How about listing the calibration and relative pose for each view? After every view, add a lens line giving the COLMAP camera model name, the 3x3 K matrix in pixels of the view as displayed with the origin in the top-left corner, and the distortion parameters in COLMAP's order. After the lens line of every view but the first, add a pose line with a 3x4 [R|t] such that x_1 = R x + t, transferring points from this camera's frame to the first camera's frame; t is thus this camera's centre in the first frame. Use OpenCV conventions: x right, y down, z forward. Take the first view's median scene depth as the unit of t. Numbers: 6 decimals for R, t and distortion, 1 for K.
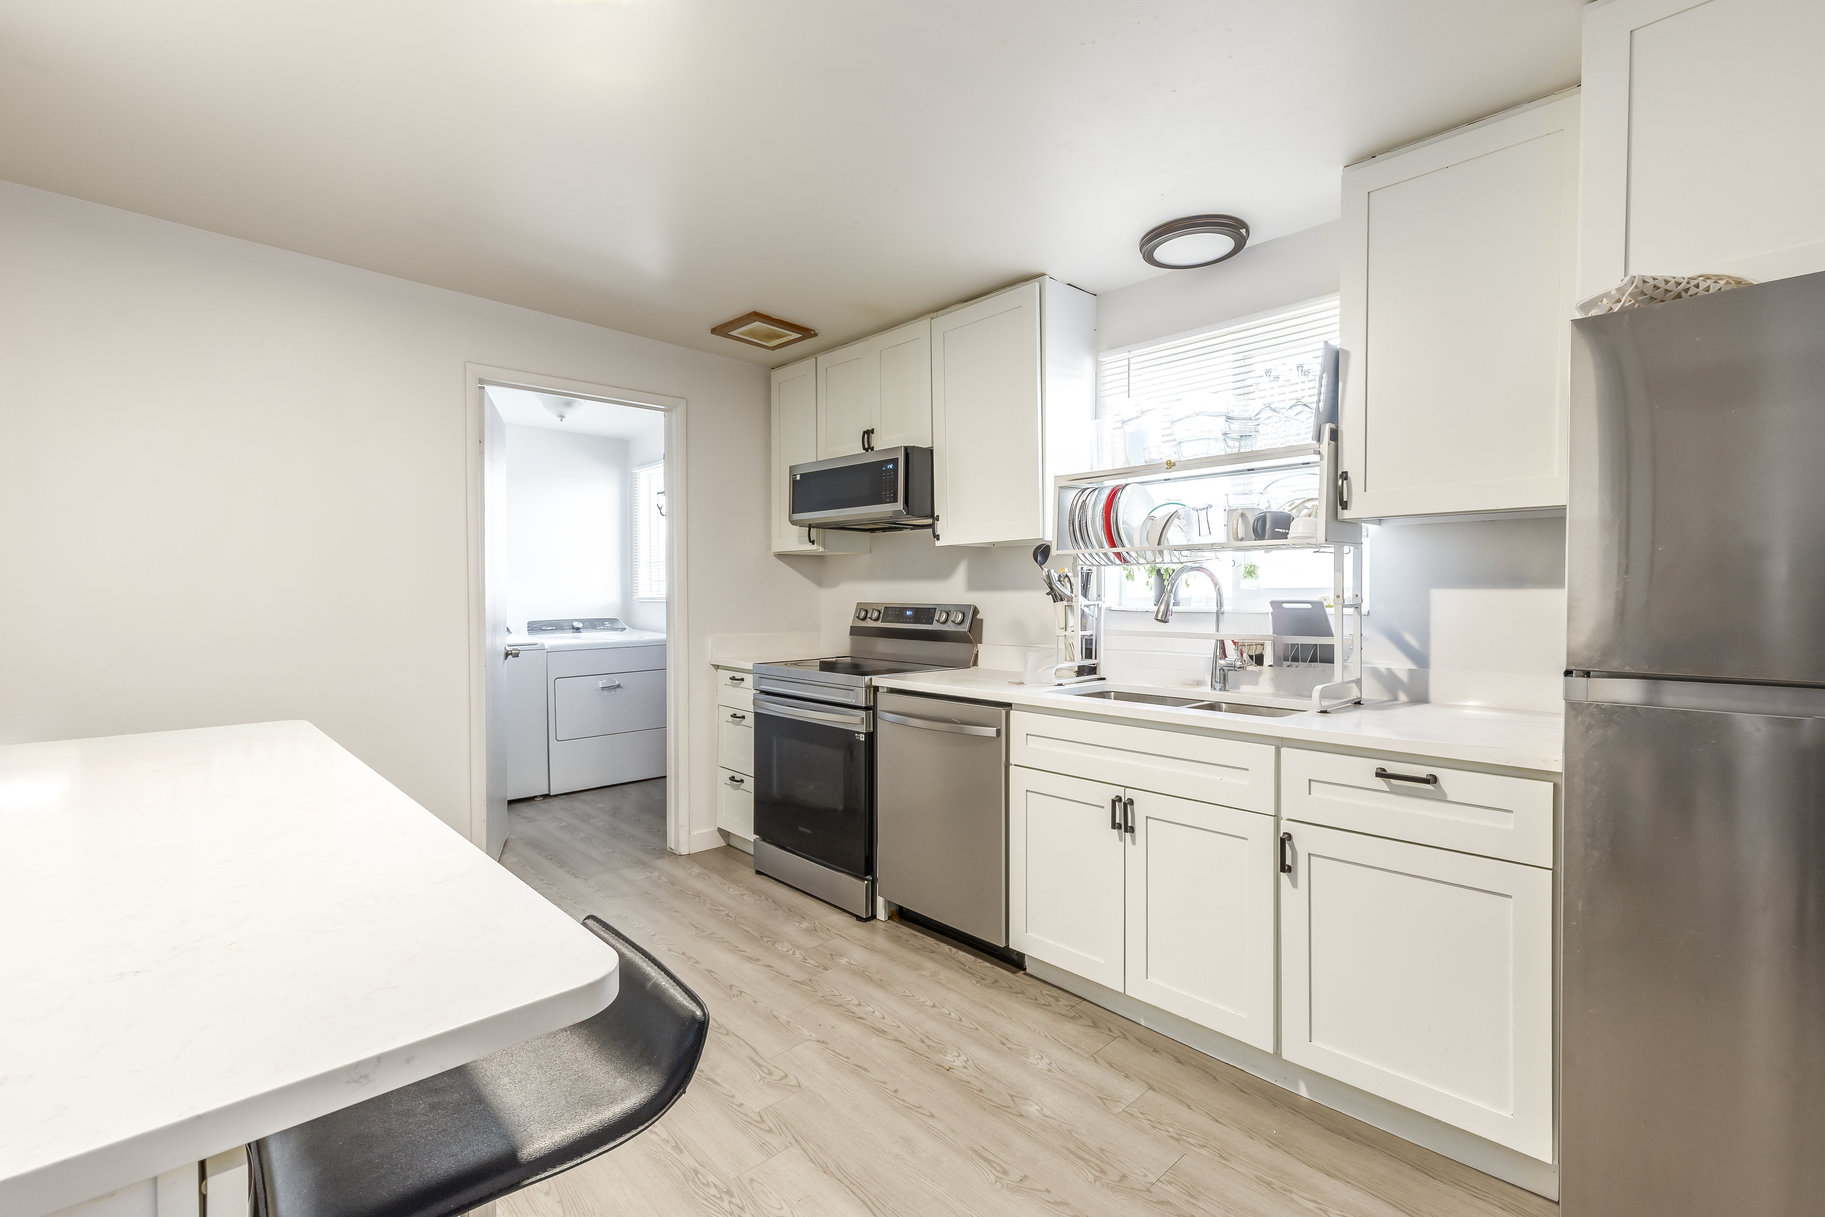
lens RADIAL K [[760.3, 0, 863.0], [0, 760.3, 600.0], [0, 0, 1]] dist [0.022379, -0.000065]
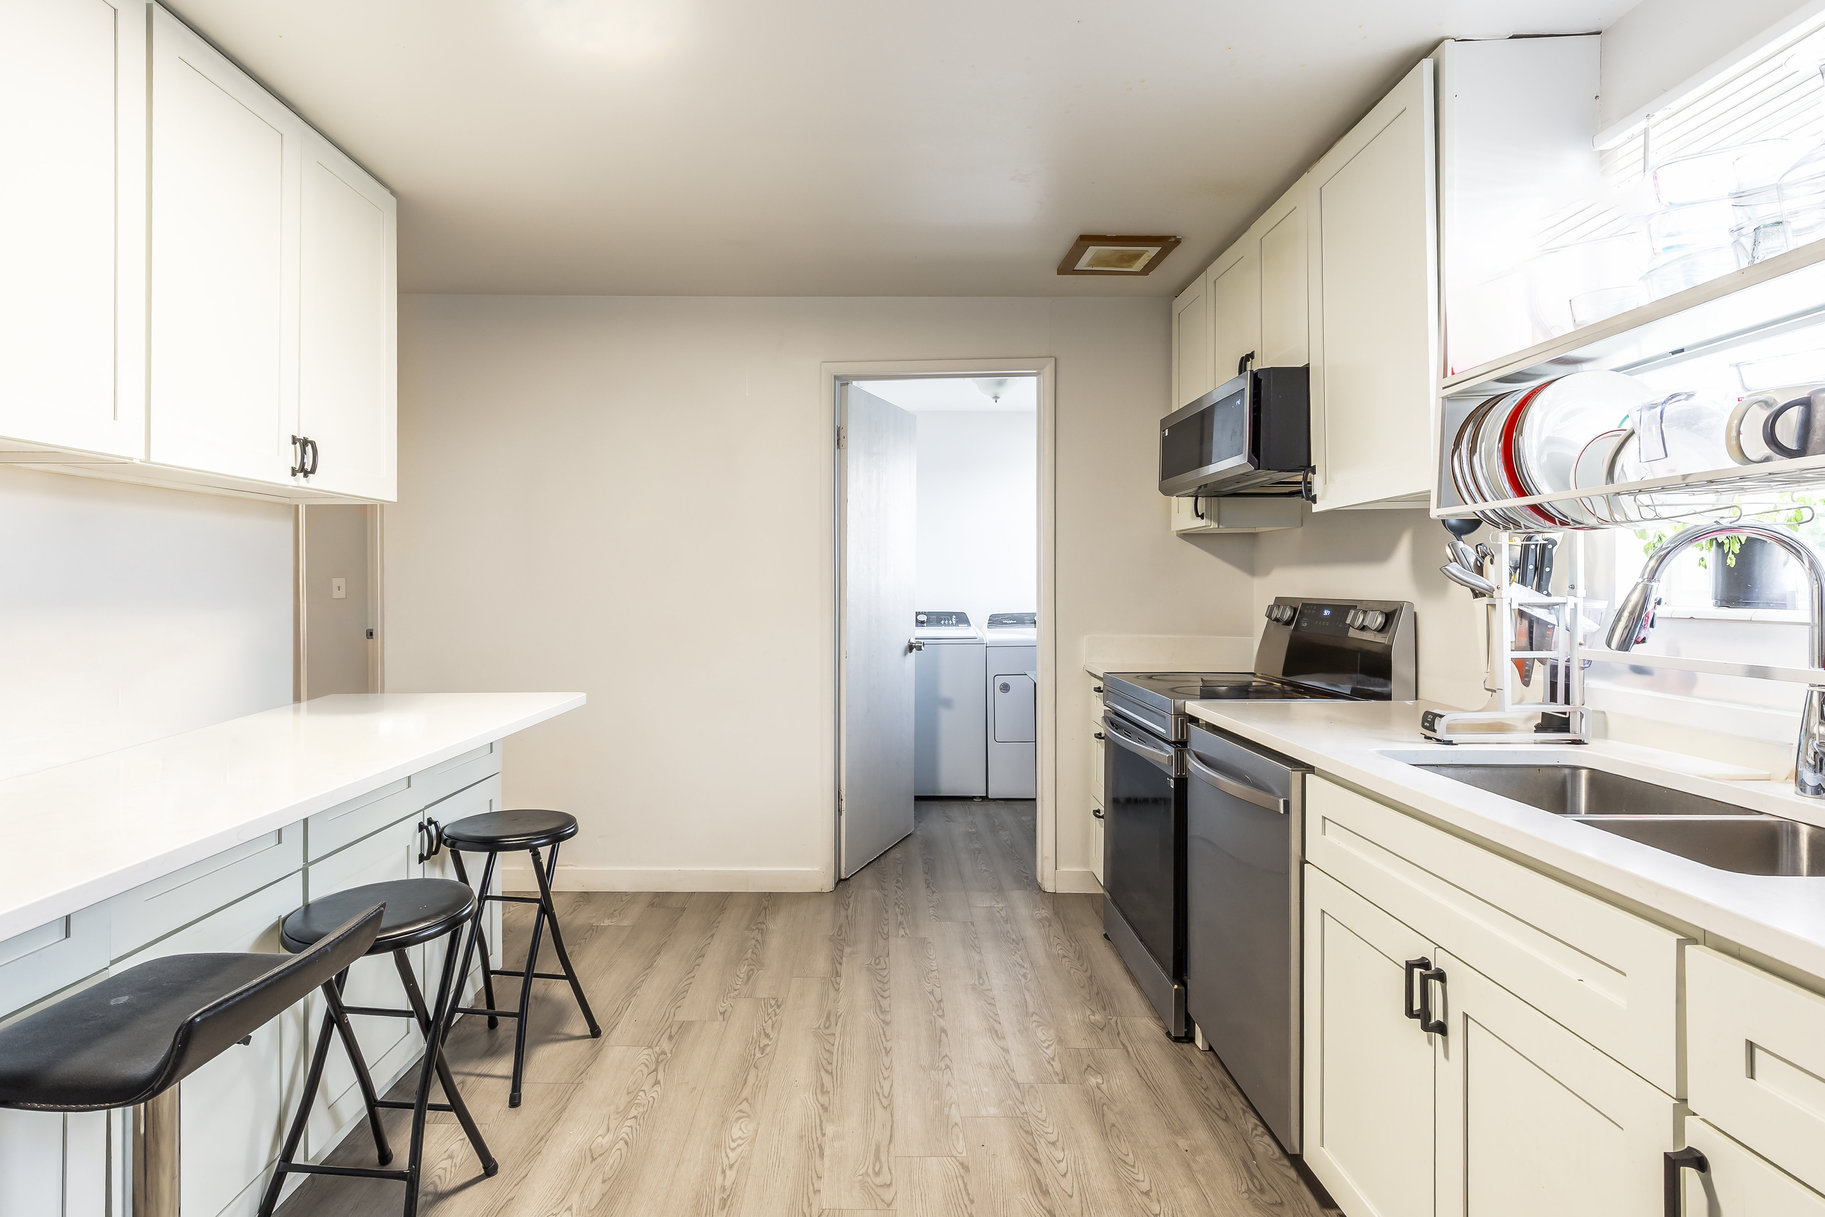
lens RADIAL K [[851.1, 0, 916.9], [0, 851.1, 583.0], [0, 0, 1]] dist [0.012825, -0.000377]
pose [[0.753090, -0.004125, -0.657904, 0.349932], [-0.002992, 0.999949, -0.009695, -0.001280], [0.657910, 0.009270, 0.753039, 0.229650]]
